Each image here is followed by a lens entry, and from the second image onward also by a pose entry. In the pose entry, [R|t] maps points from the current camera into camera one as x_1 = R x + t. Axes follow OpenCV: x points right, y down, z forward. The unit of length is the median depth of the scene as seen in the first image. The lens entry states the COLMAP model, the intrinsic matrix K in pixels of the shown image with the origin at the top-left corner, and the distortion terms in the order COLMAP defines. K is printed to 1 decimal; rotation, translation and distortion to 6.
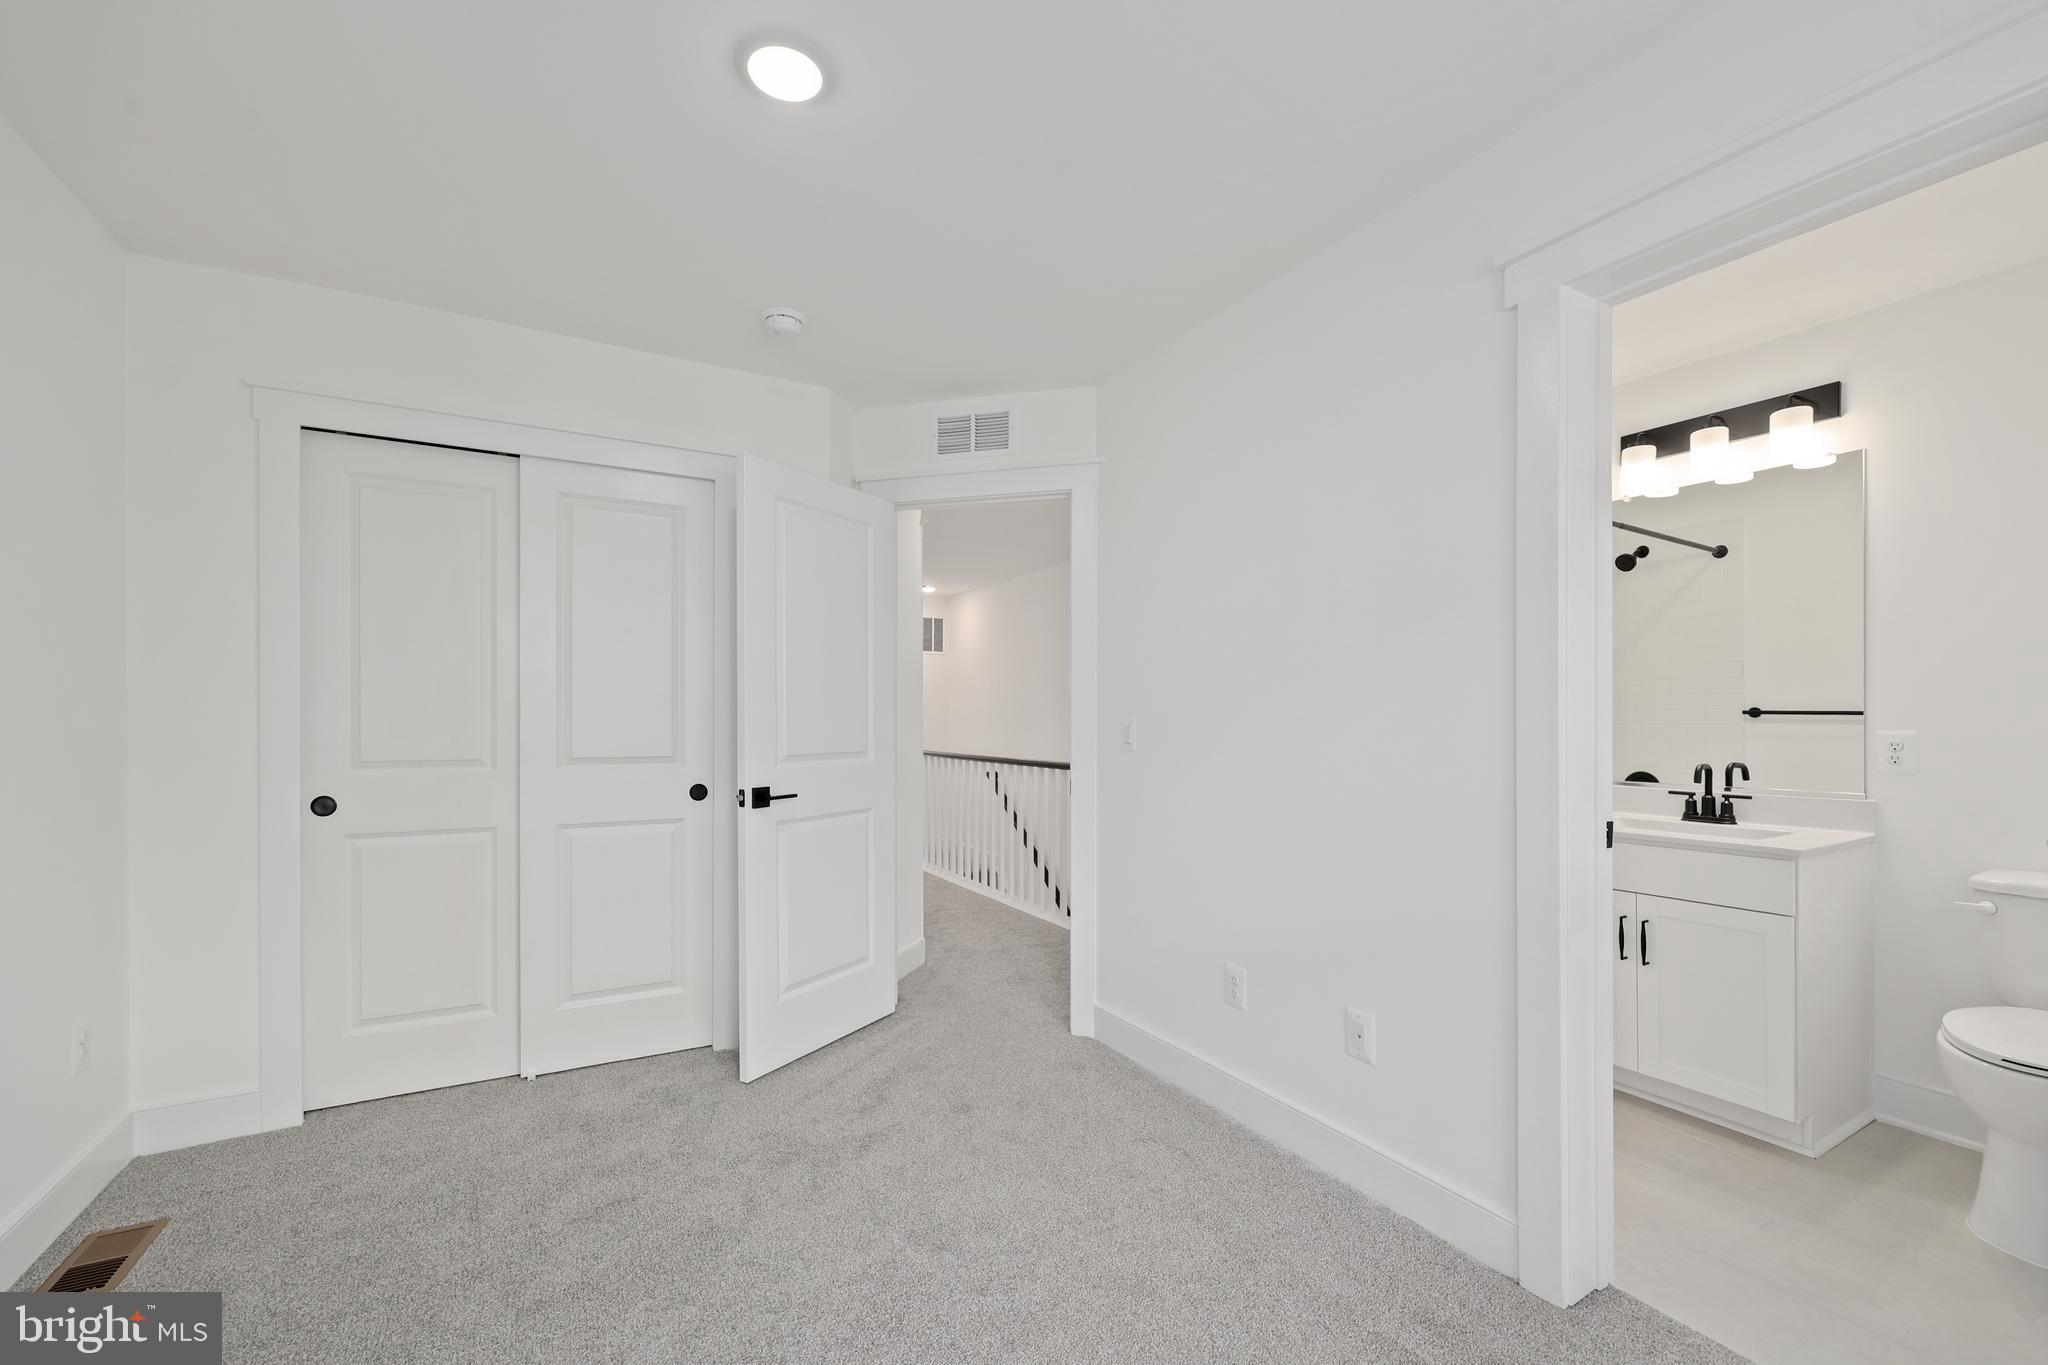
lens RADIAL K [[830.6, 0, 1021.4], [0, 830.6, 715.1], [0, 0, 1]] dist [-0.004845, 0.000365]
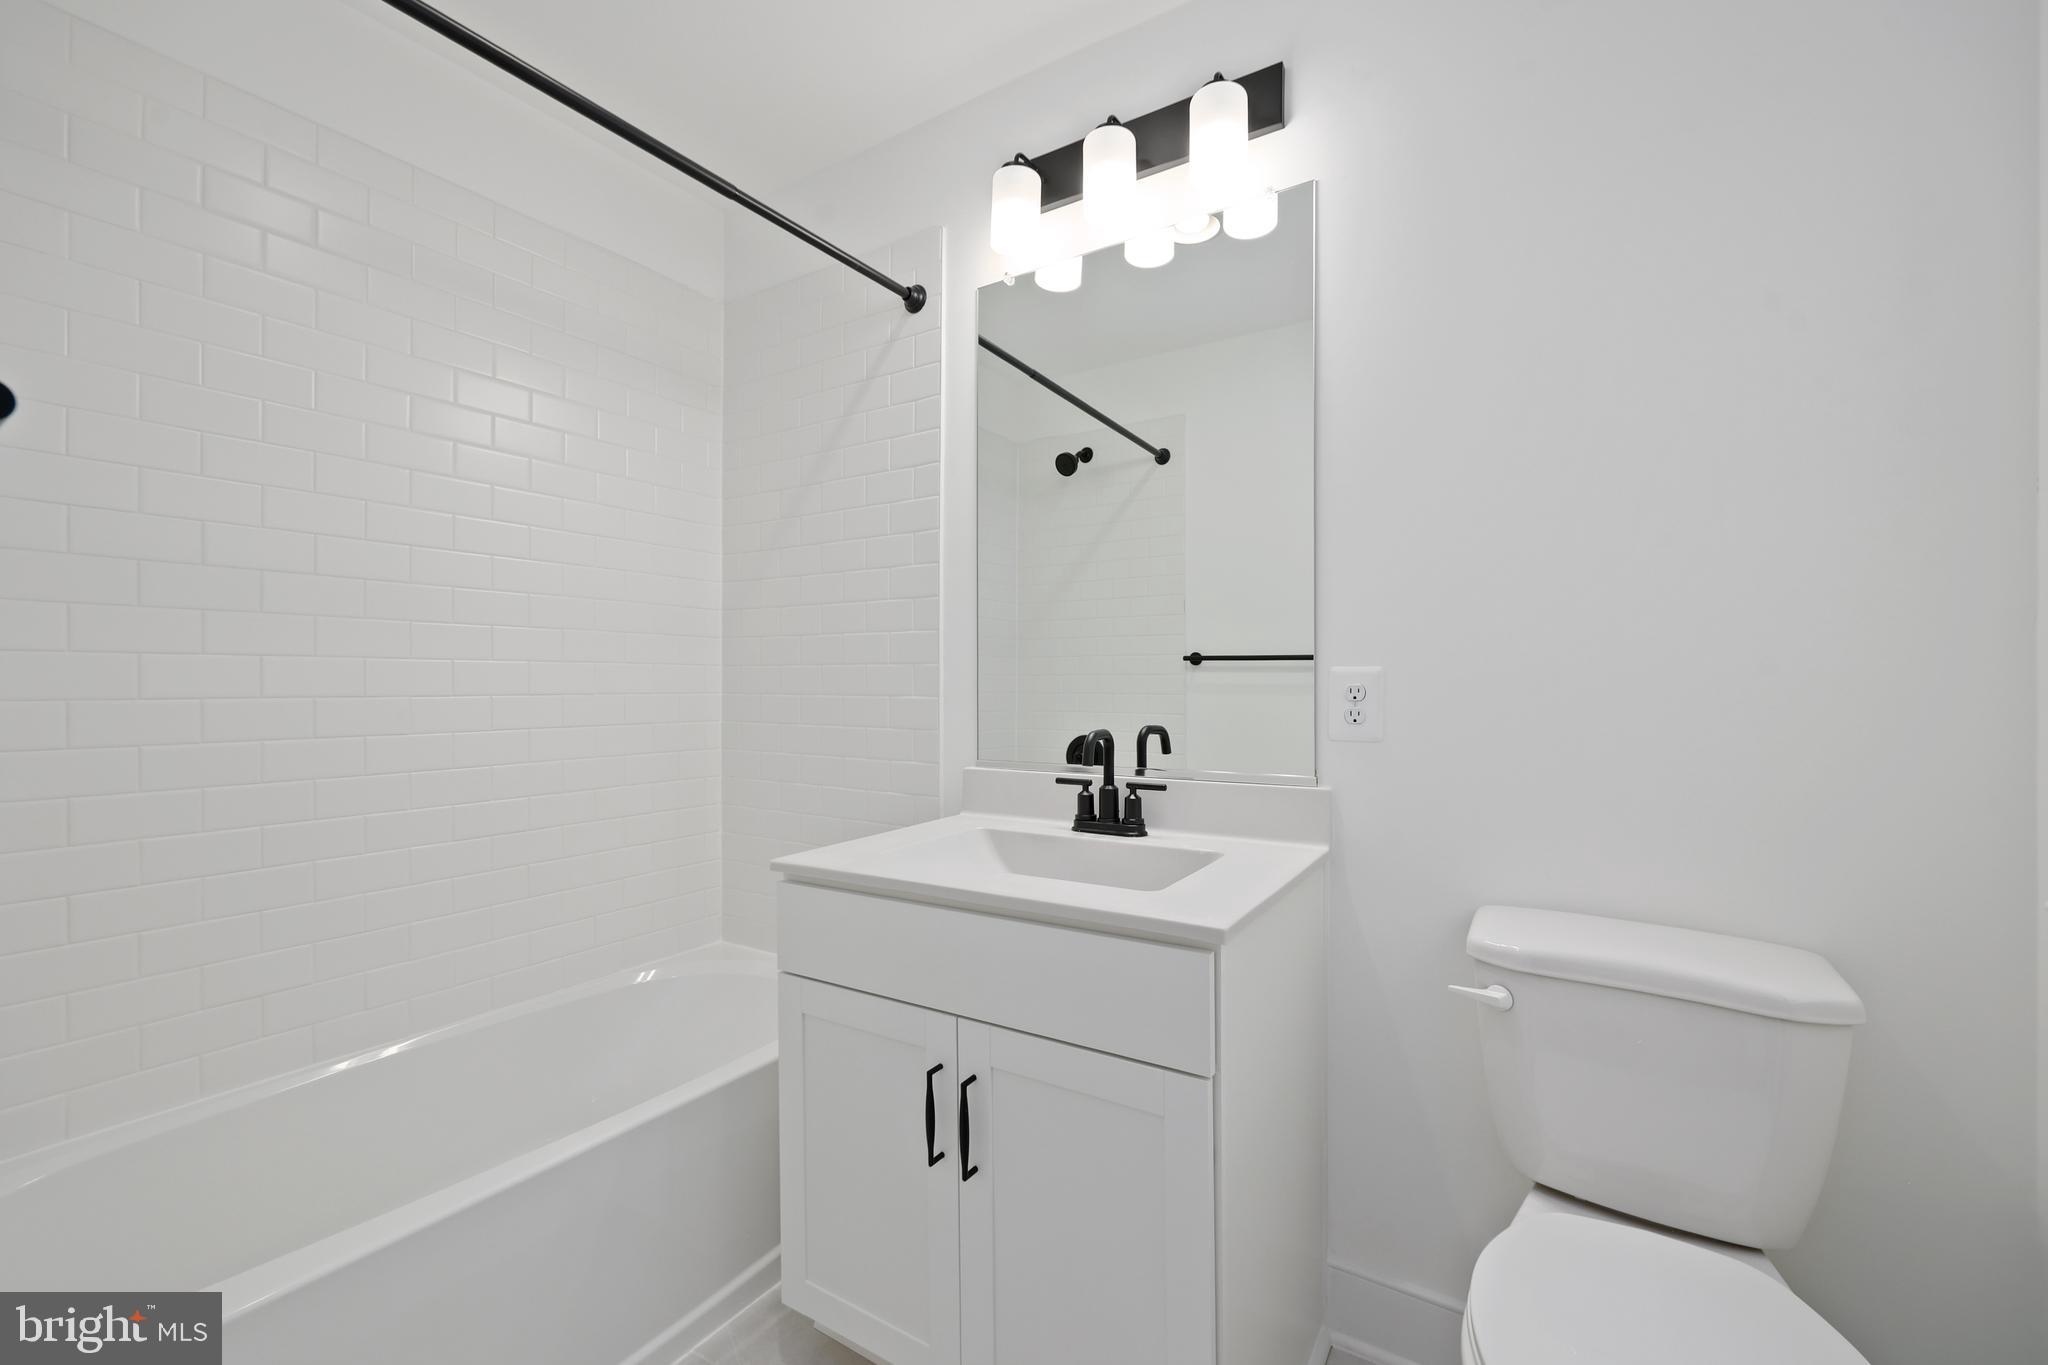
lens RADIAL K [[830.6, 0, 1021.9], [0, 830.6, 681.0], [0, 0, 1]] dist [-0.004845, 0.000365]
pose [[0.882569, 0.000772, 0.470183, 0.523447], [-0.000450, 1.000000, -0.000798, 0.026921], [-0.470183, 0.000493, 0.882569, 0.540313]]
